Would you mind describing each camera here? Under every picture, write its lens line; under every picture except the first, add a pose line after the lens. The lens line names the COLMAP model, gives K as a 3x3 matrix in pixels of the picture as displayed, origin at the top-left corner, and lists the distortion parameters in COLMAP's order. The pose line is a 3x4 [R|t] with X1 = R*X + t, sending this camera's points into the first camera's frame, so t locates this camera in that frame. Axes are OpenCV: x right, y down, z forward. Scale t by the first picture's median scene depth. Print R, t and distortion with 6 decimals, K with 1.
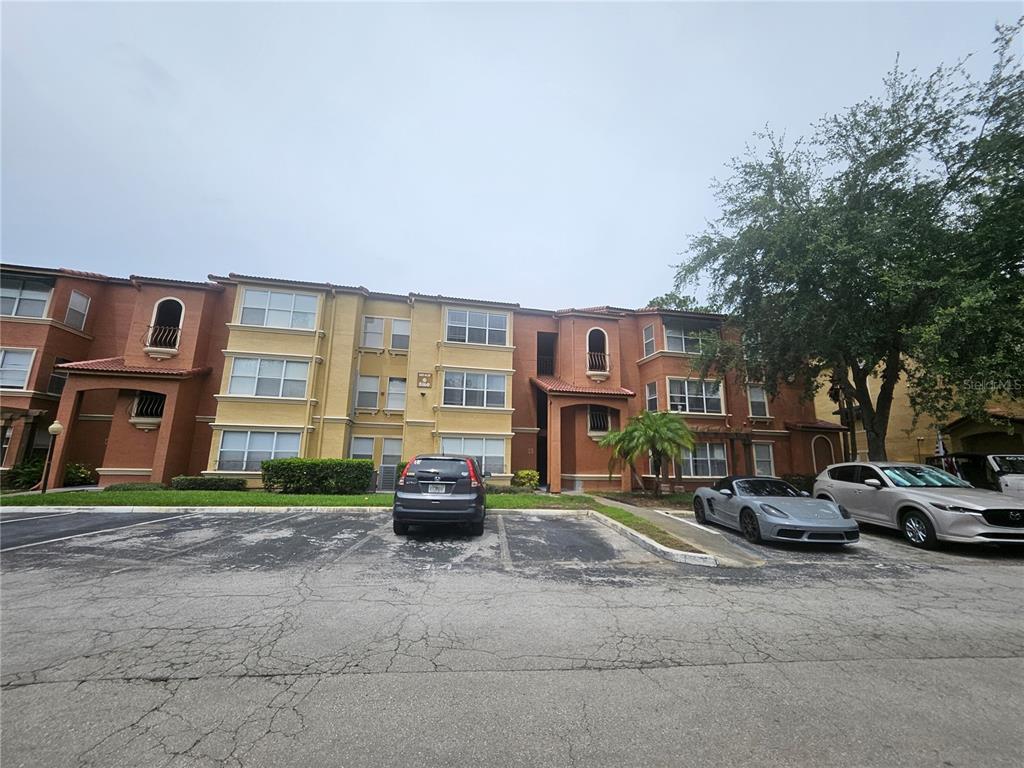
lens RADIAL K [[405.5, 0, 512.0], [0, 405.5, 384.0], [0, 0, 1]] dist [-0.014689, 0.000150]
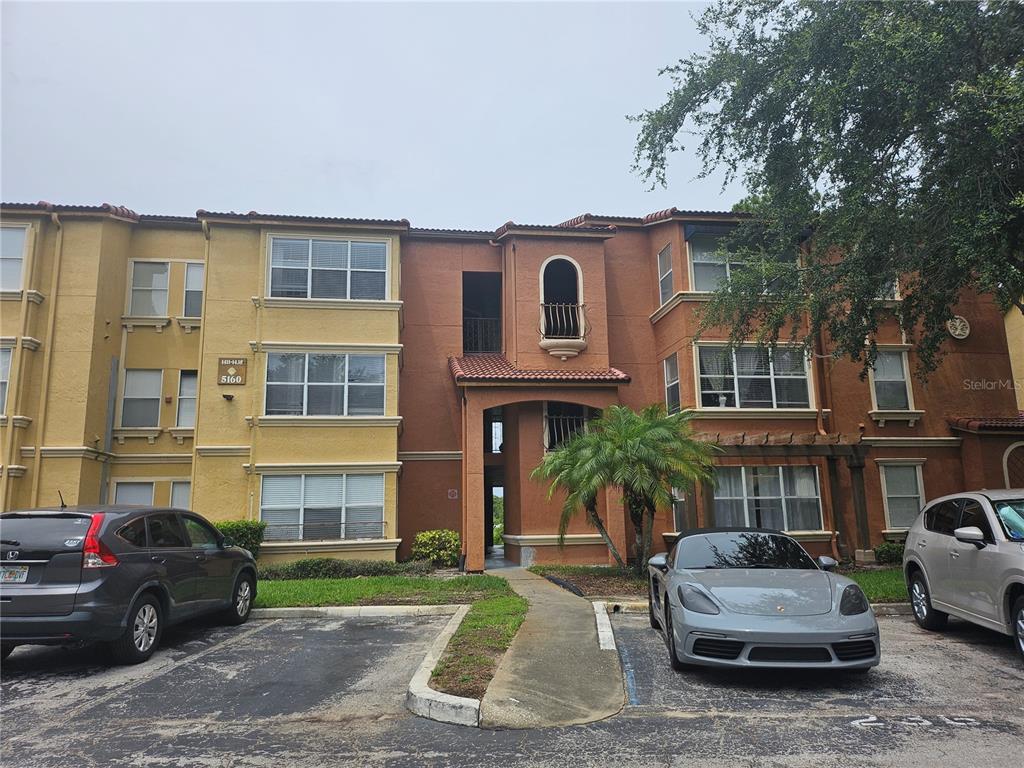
lens RADIAL K [[723.4, 0, 512.0], [0, 723.4, 384.0], [0, 0, 1]] dist [0.008072, -0.002352]
pose [[0.996353, -0.048894, -0.069929, 0.217833], [0.049406, 0.998763, 0.005611, 0.019777], [0.069568, -0.009046, 0.997536, 0.060049]]
